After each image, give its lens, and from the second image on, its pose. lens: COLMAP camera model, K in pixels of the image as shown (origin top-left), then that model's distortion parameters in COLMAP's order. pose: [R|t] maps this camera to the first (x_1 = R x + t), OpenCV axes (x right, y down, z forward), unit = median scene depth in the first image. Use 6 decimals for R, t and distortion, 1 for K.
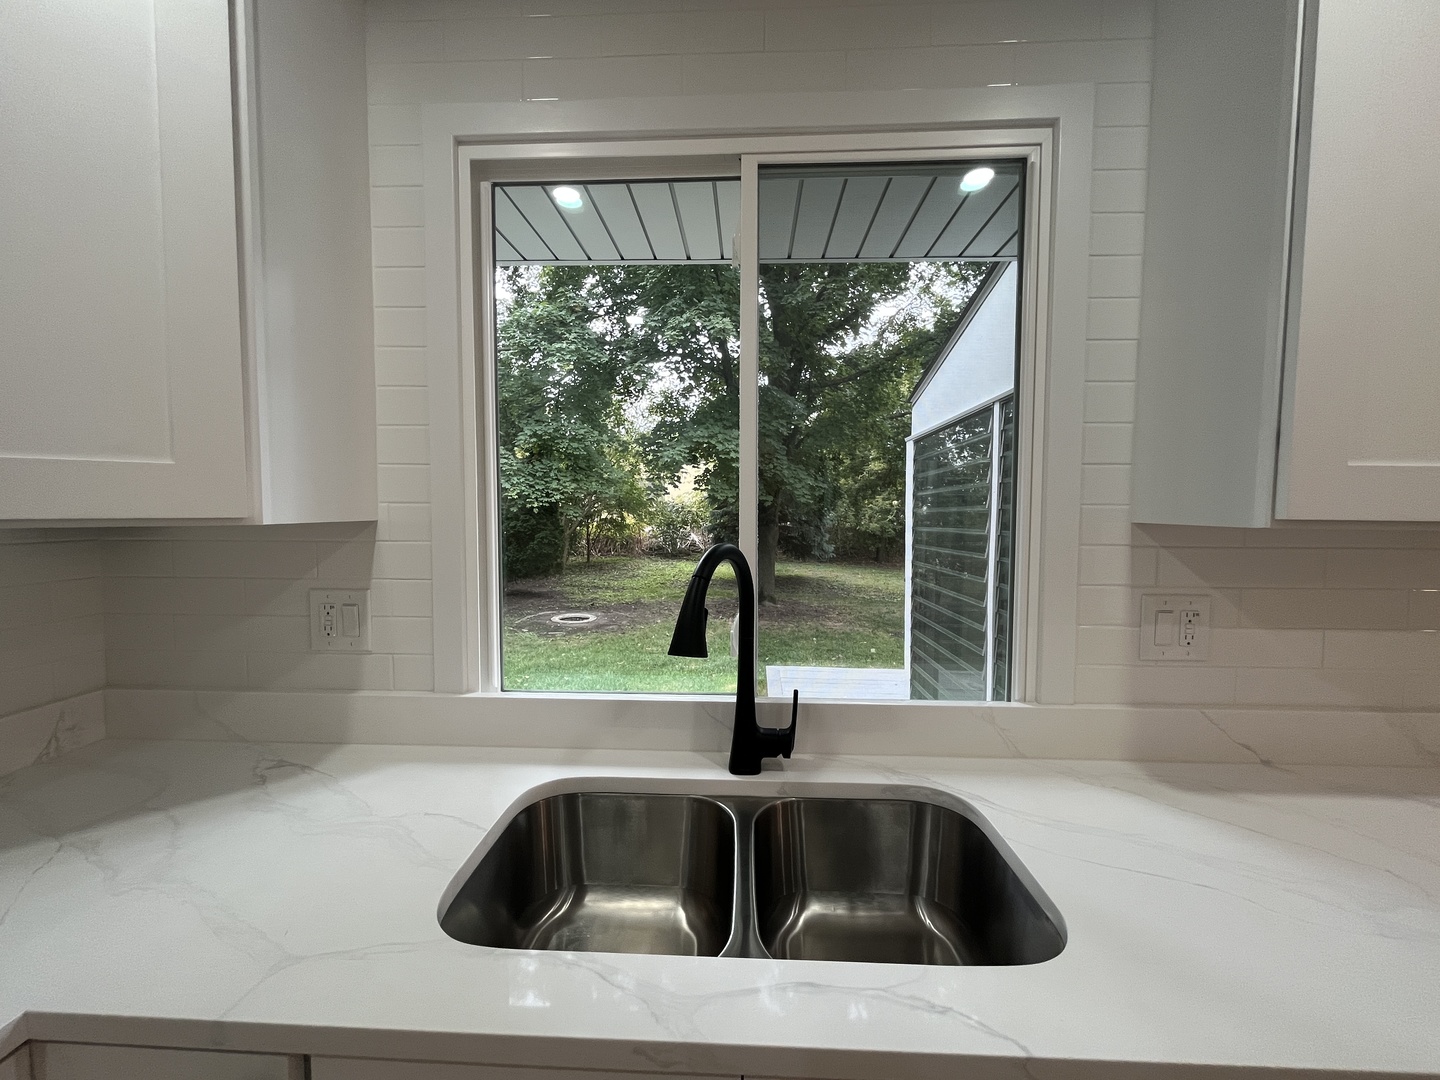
lens RADIAL K [[585.4, 0, 720.0], [0, 585.4, 540.0], [0, 0, 1]] dist [-0.003573, 0.000016]
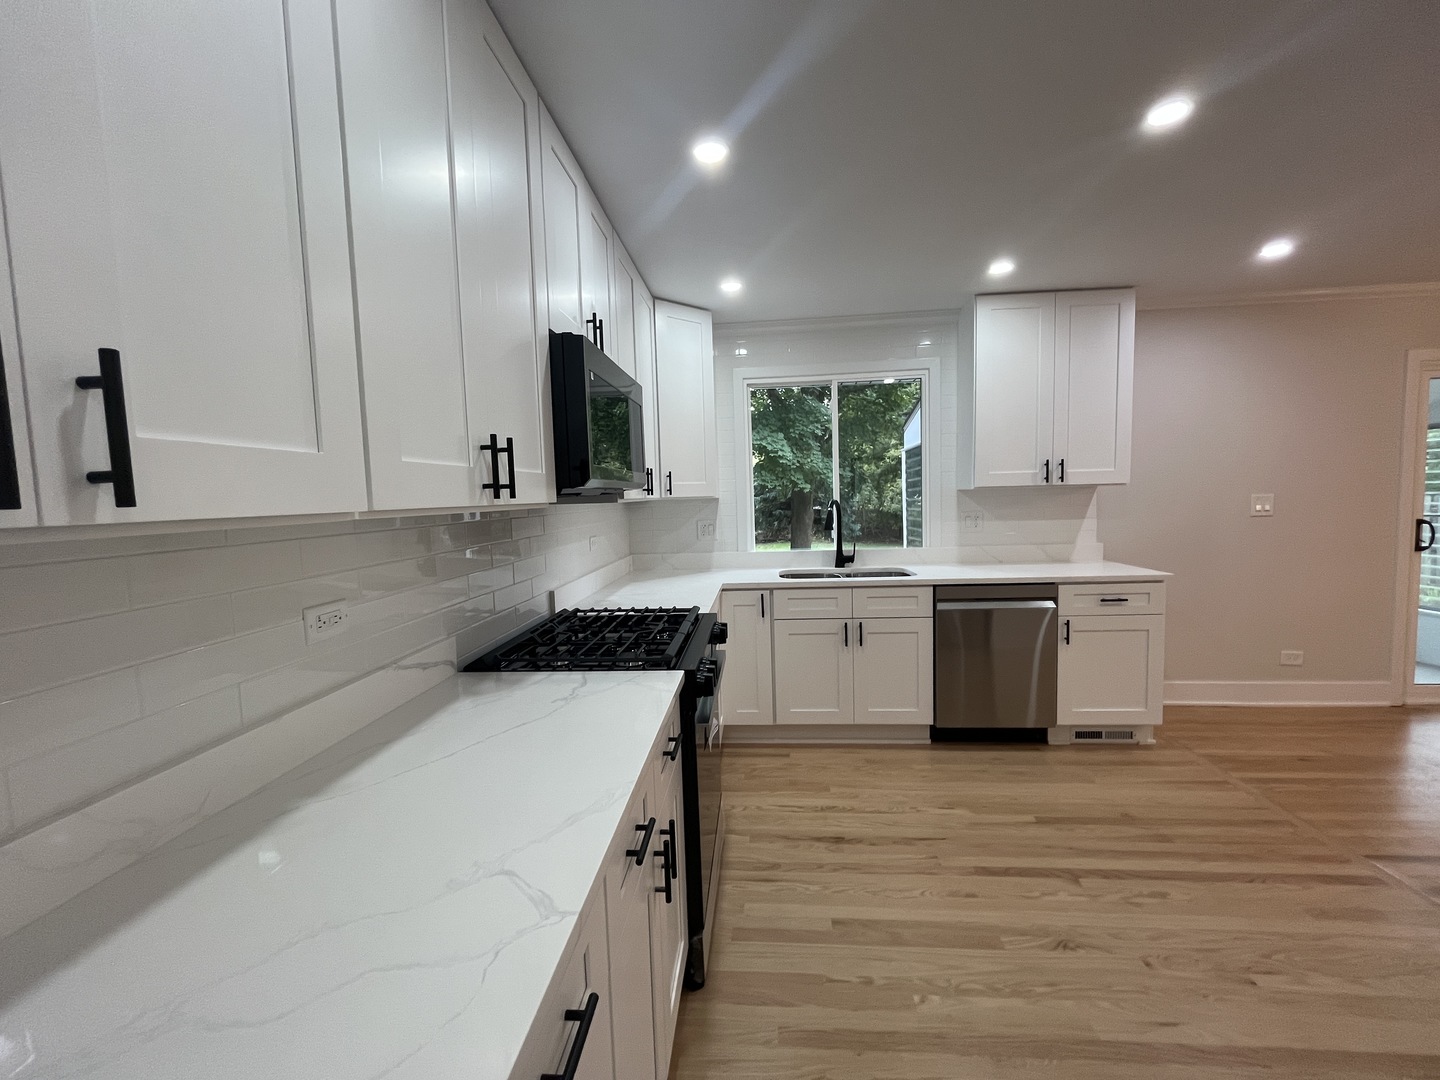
lens RADIAL K [[585.4, 0, 720.0], [0, 585.4, 540.0], [0, 0, 1]] dist [-0.003573, 0.000016]
pose [[0.998592, -0.033535, -0.041096, -0.061568], [0.034292, 0.999252, 0.017850, 0.018551], [0.040466, -0.019234, 0.998996, -0.292299]]
